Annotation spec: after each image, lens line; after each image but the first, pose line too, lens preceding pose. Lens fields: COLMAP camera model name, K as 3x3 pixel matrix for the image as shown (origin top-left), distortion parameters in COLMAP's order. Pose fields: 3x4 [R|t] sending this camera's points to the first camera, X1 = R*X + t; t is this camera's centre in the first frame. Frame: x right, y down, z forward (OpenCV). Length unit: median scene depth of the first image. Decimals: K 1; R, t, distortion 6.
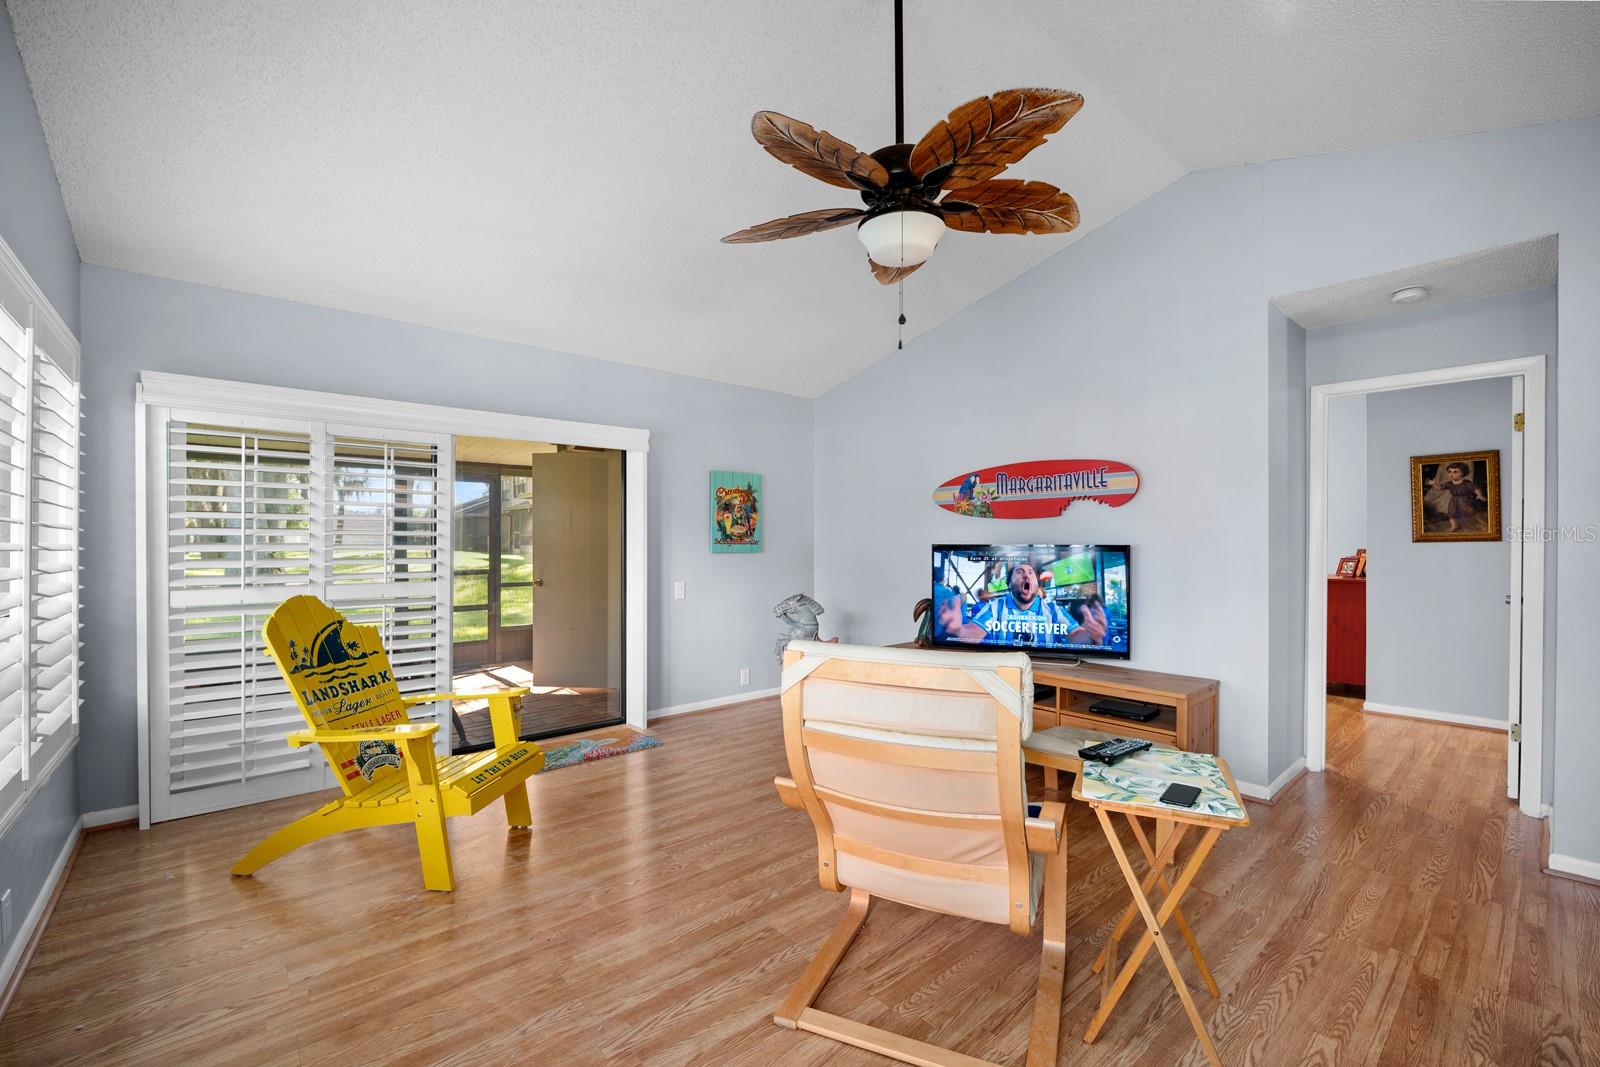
lens RADIAL K [[670.2, 0, 809.8], [0, 670.2, 543.5], [0, 0, 1]] dist [-0.012908, 0.000206]
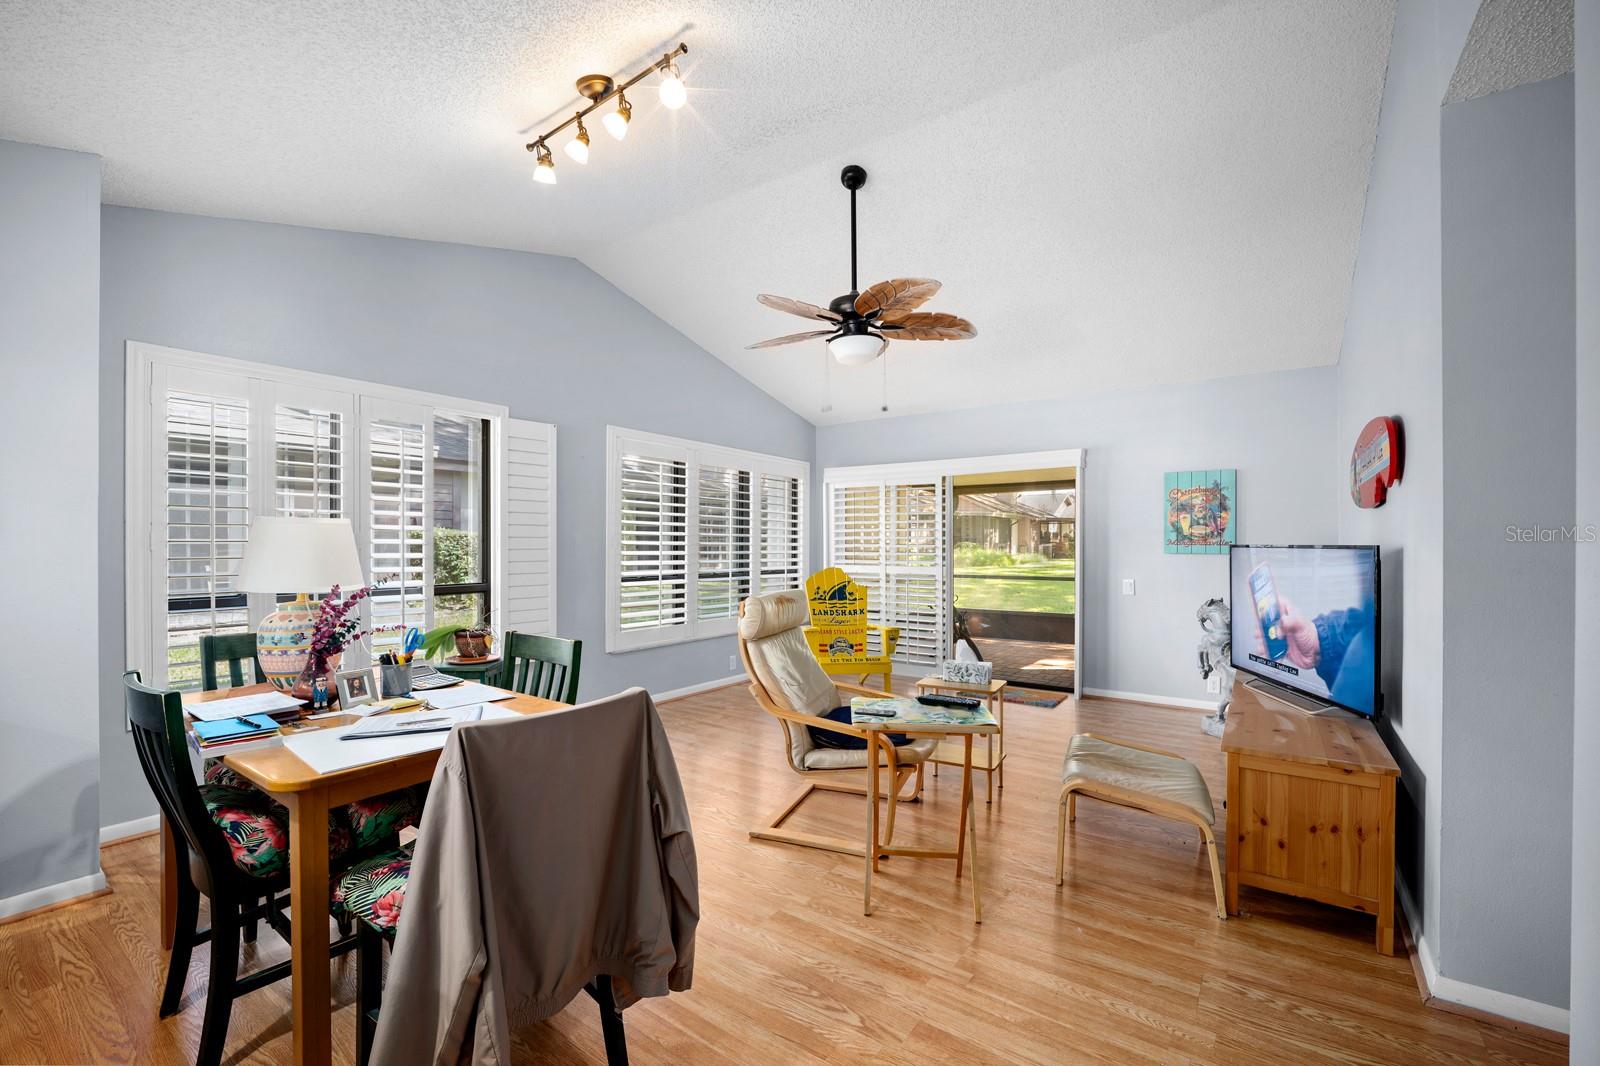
lens RADIAL K [[670.2, 0, 809.8], [0, 670.2, 543.0], [0, 0, 1]] dist [-0.012908, 0.000206]
pose [[0.236863, 0.001790, -0.971542, 1.020490], [-0.001875, 0.999997, 0.001385, -0.003000], [0.971541, 0.001493, 0.236865, 0.318618]]
